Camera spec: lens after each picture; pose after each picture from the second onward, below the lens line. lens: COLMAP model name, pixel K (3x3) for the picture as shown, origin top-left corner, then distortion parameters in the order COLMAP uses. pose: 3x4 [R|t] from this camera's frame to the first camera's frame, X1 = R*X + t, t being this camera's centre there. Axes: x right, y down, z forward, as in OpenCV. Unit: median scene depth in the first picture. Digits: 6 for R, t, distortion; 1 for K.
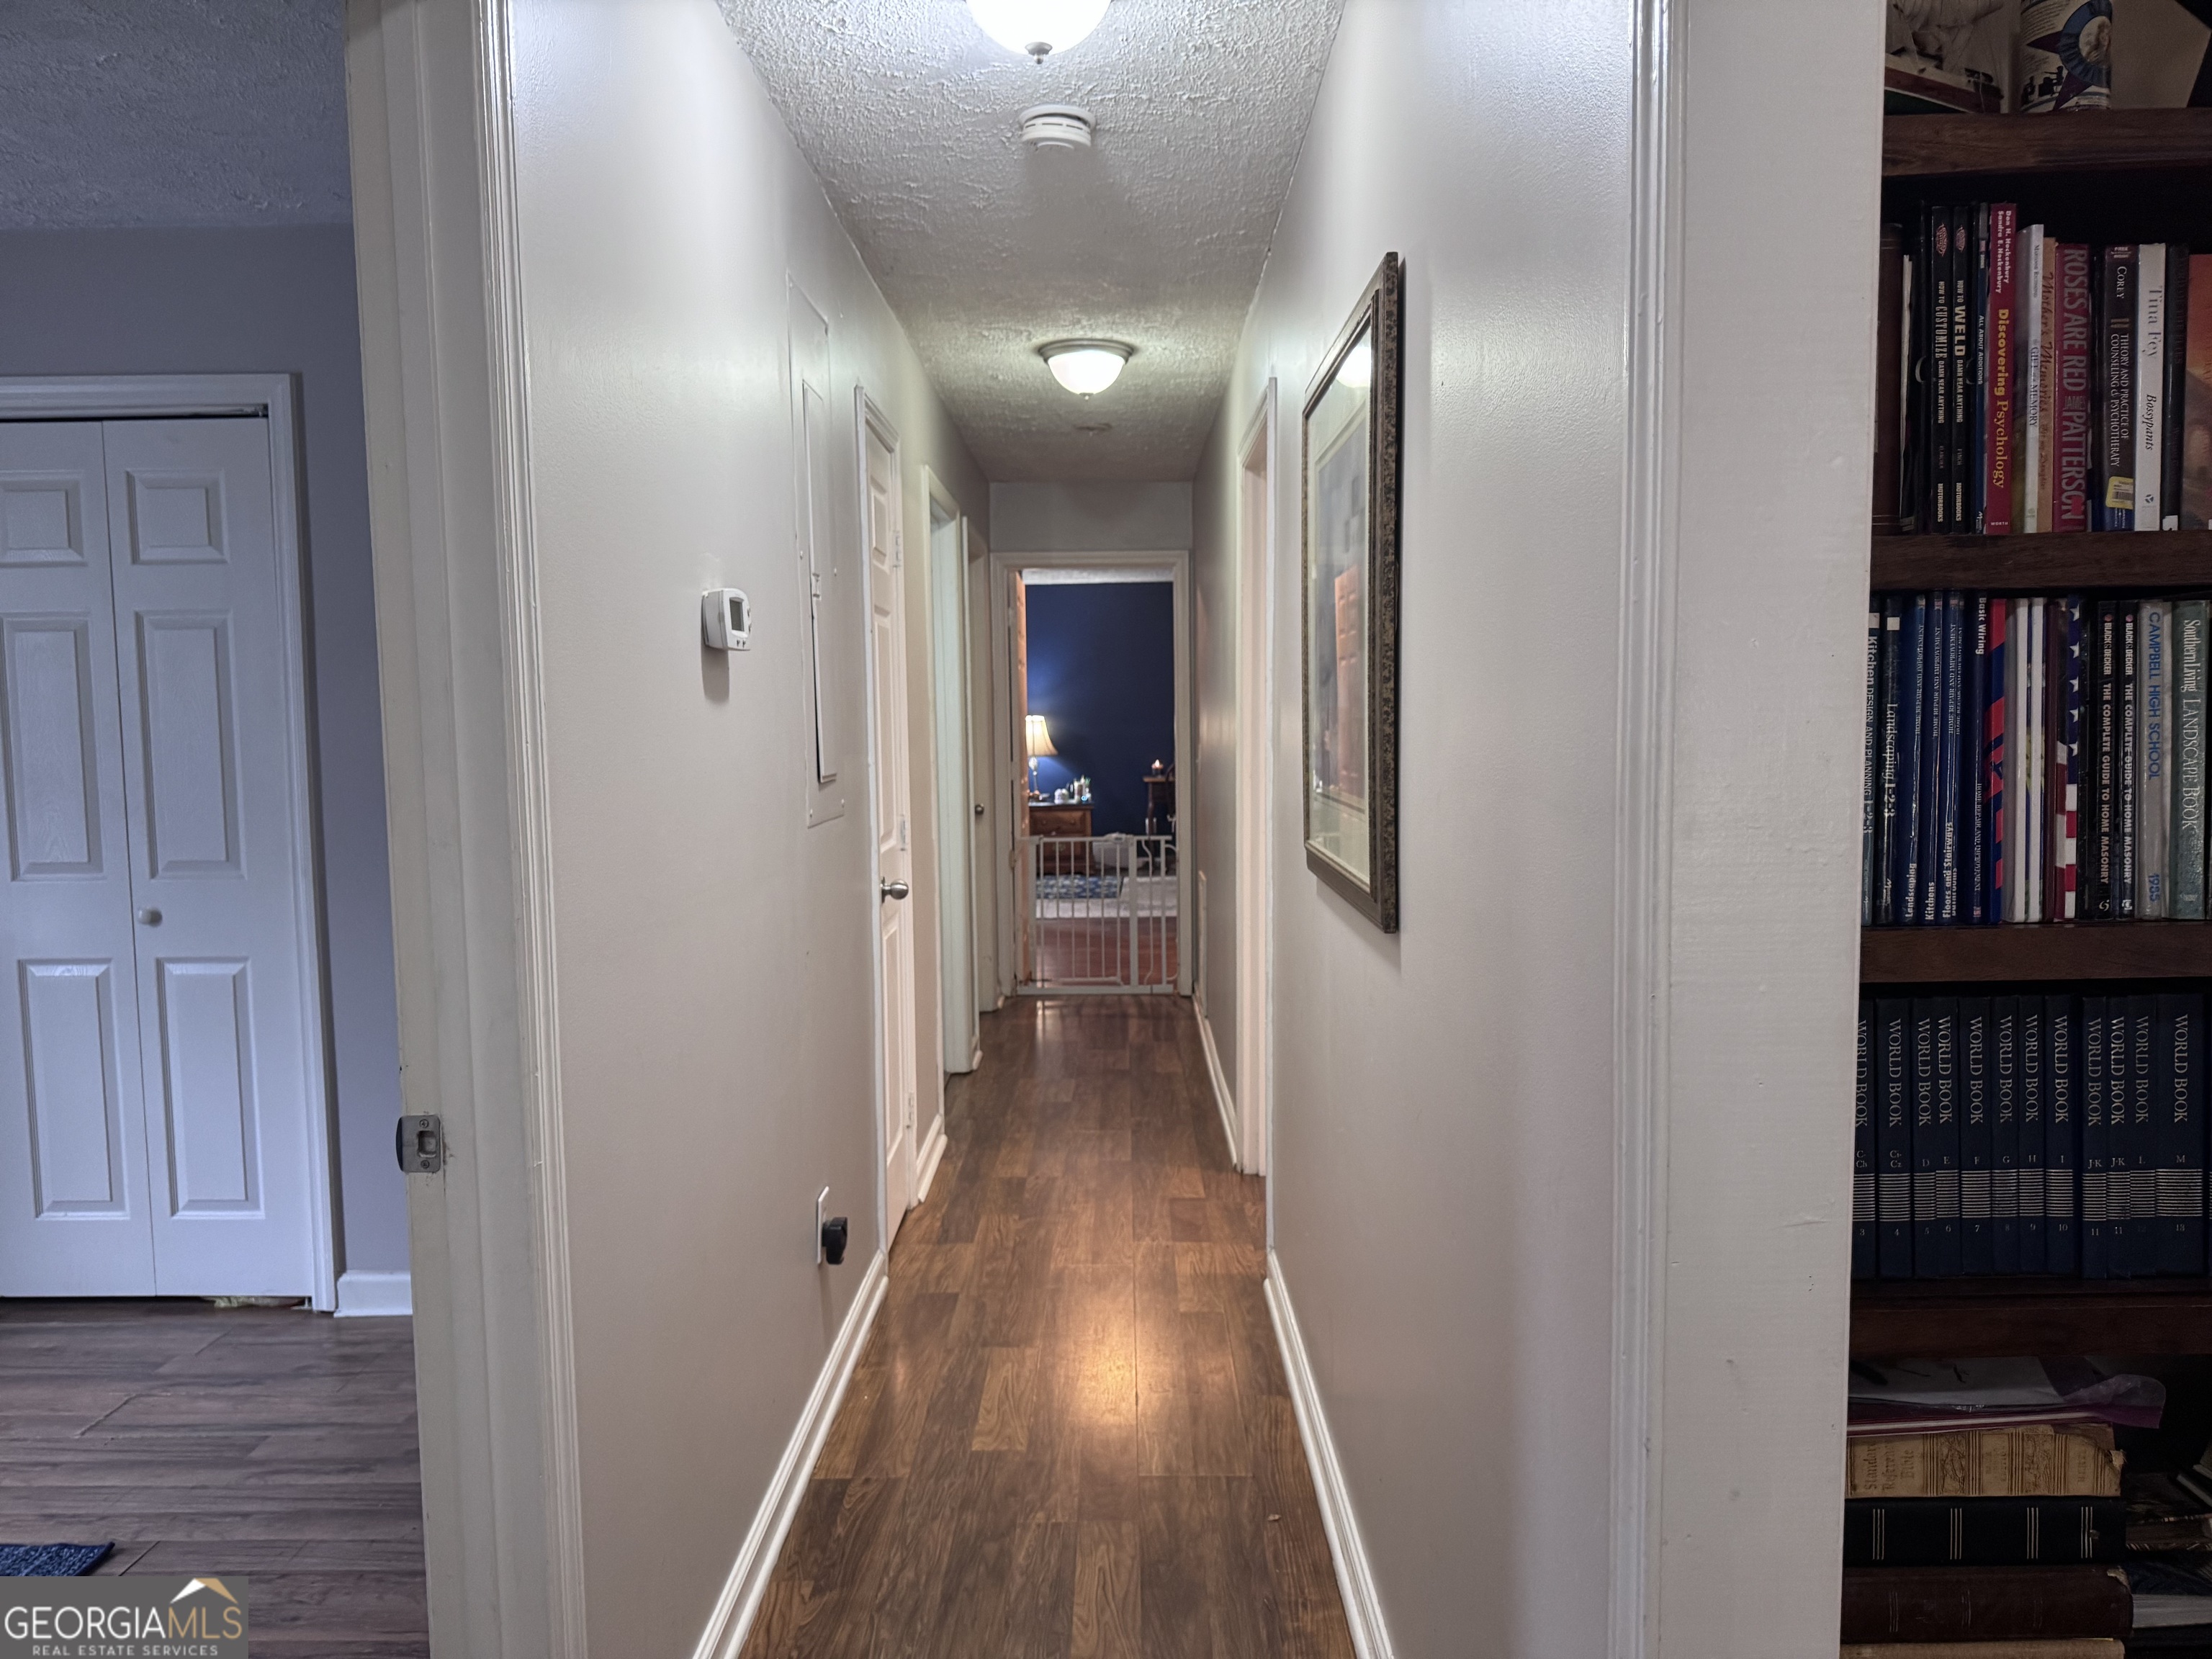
lens RADIAL K [[1554.7, 0, 1110.4], [0, 1554.7, 841.3], [0, 0, 1]] dist [0.083761, -0.105508]
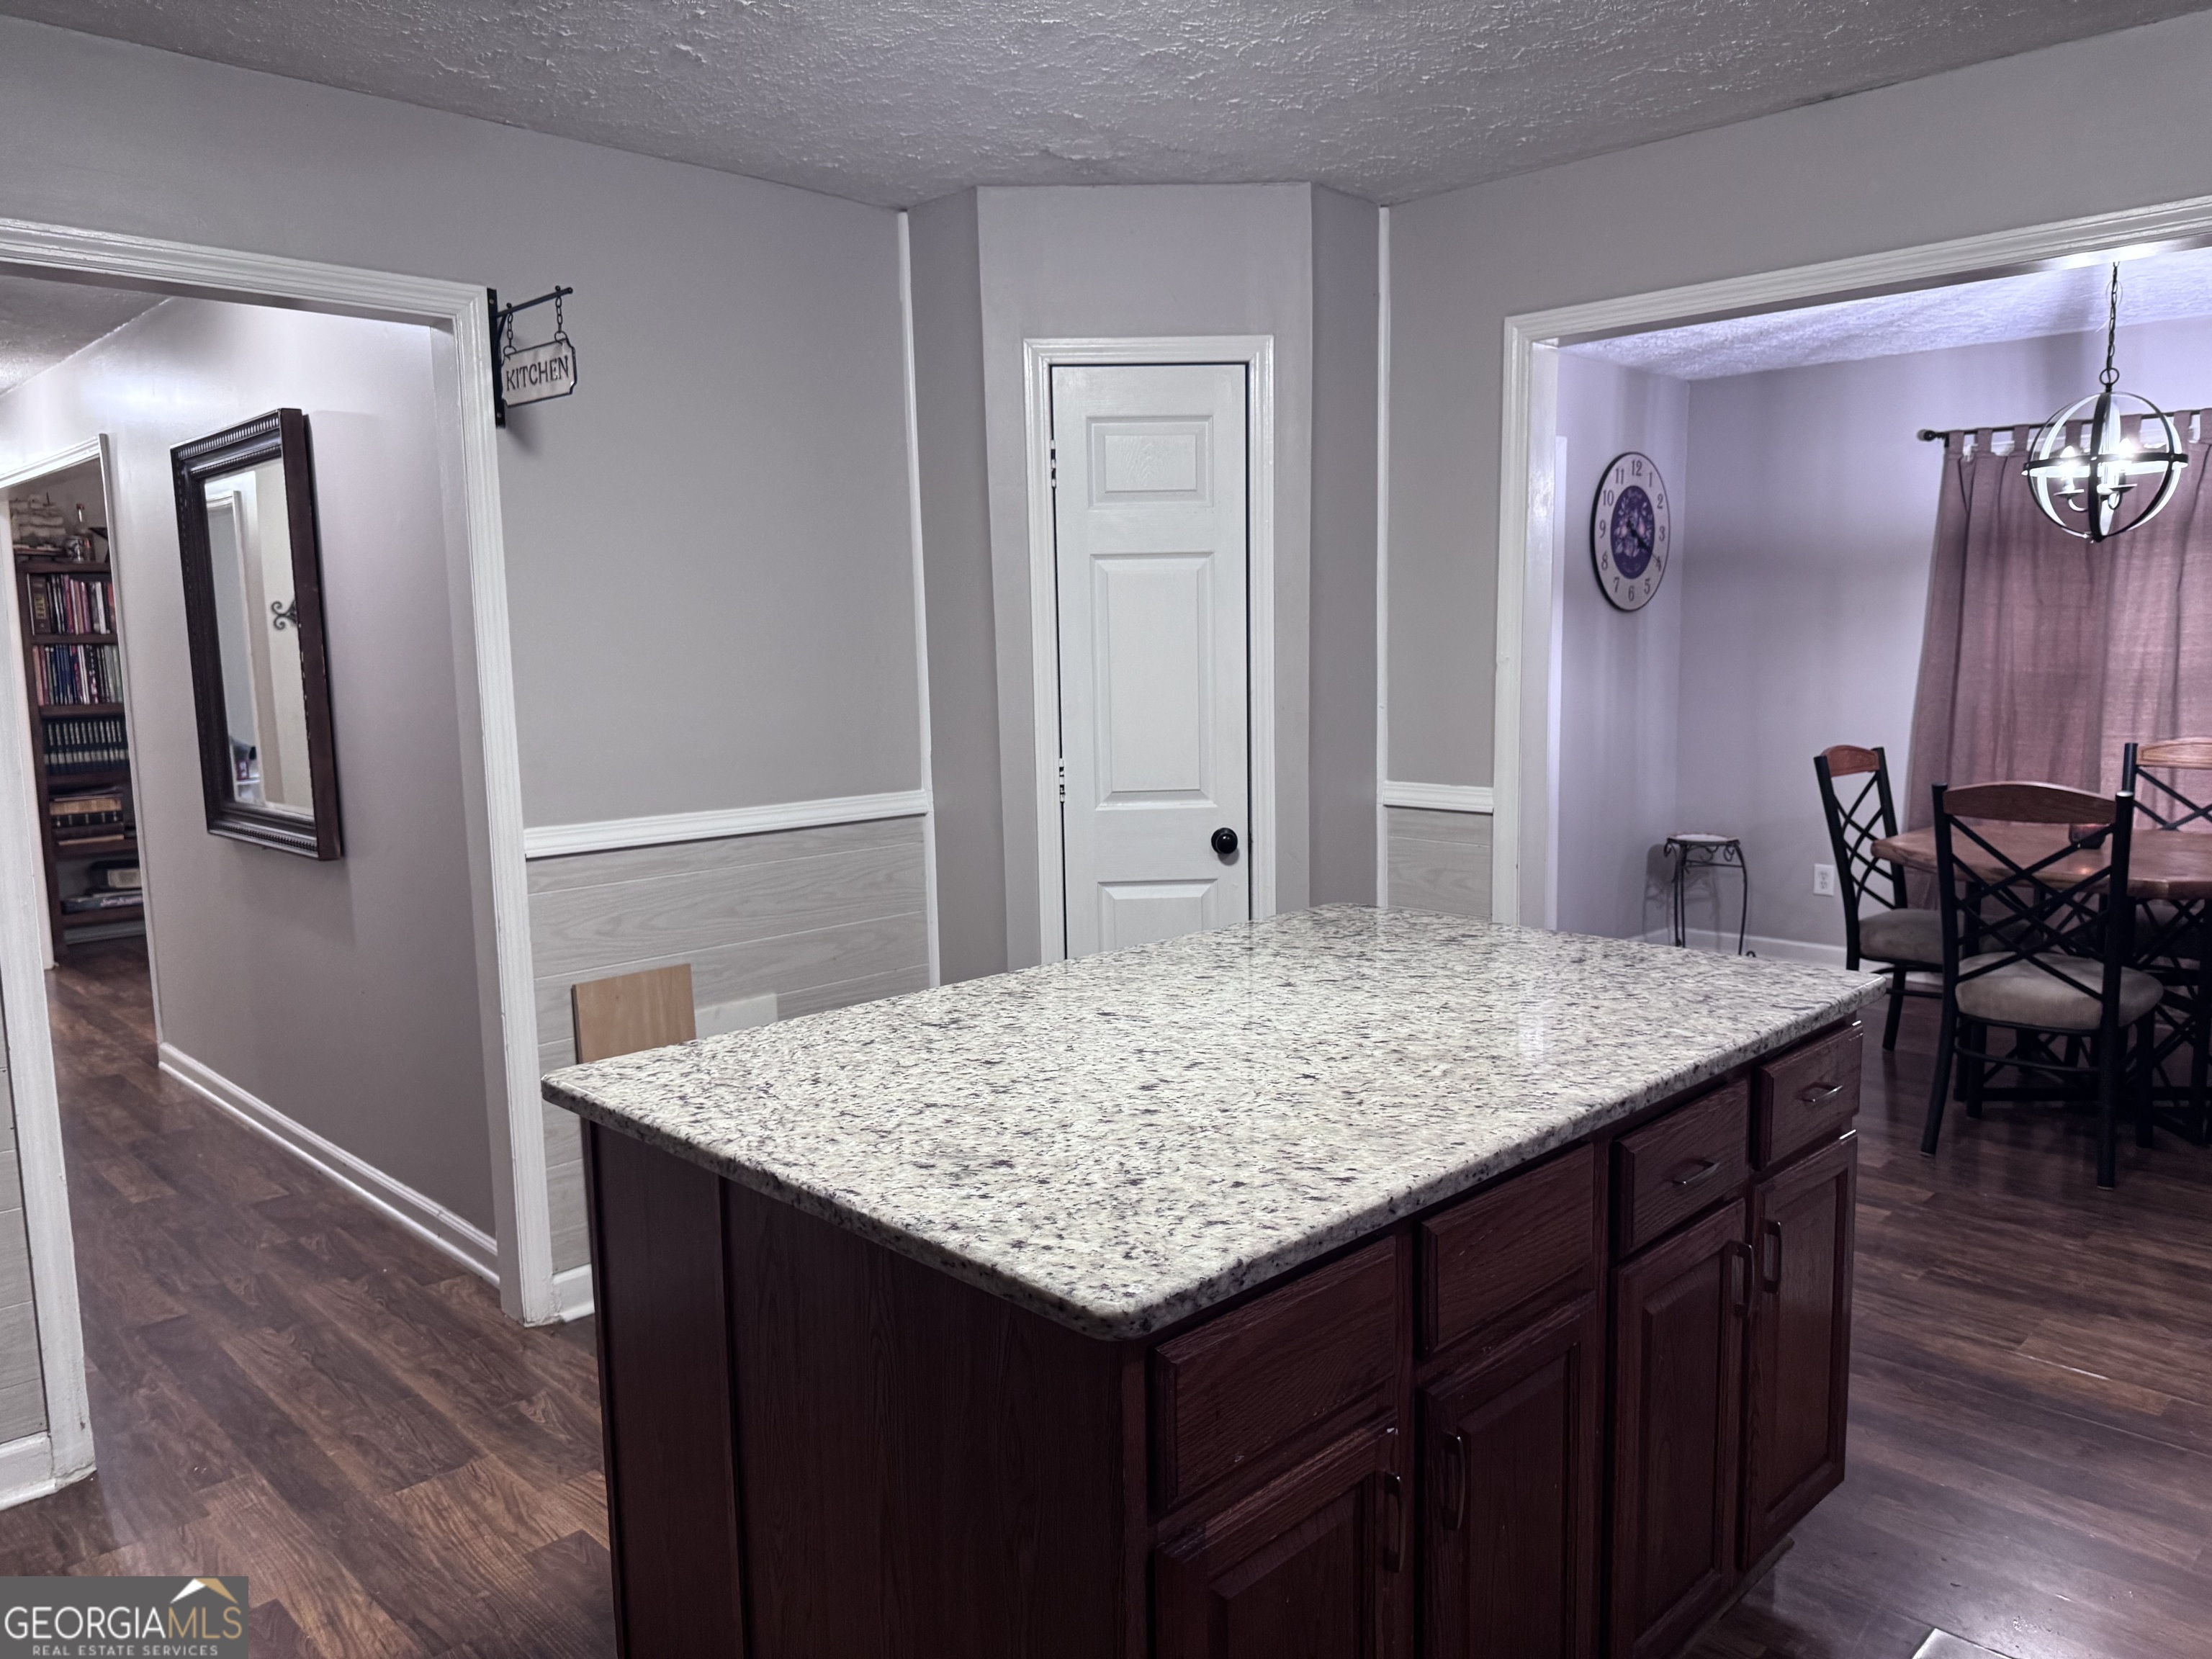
lens RADIAL K [[1554.7, 0, 1084.9], [0, 1554.7, 829.2], [0, 0, 1]] dist [0.083761, -0.105508]
pose [[0.713509, -0.082914, 0.695723, -0.328854], [0.066970, 0.996498, 0.050077, 0.180574], [-0.697438, 0.010862, 0.716563, -2.186270]]
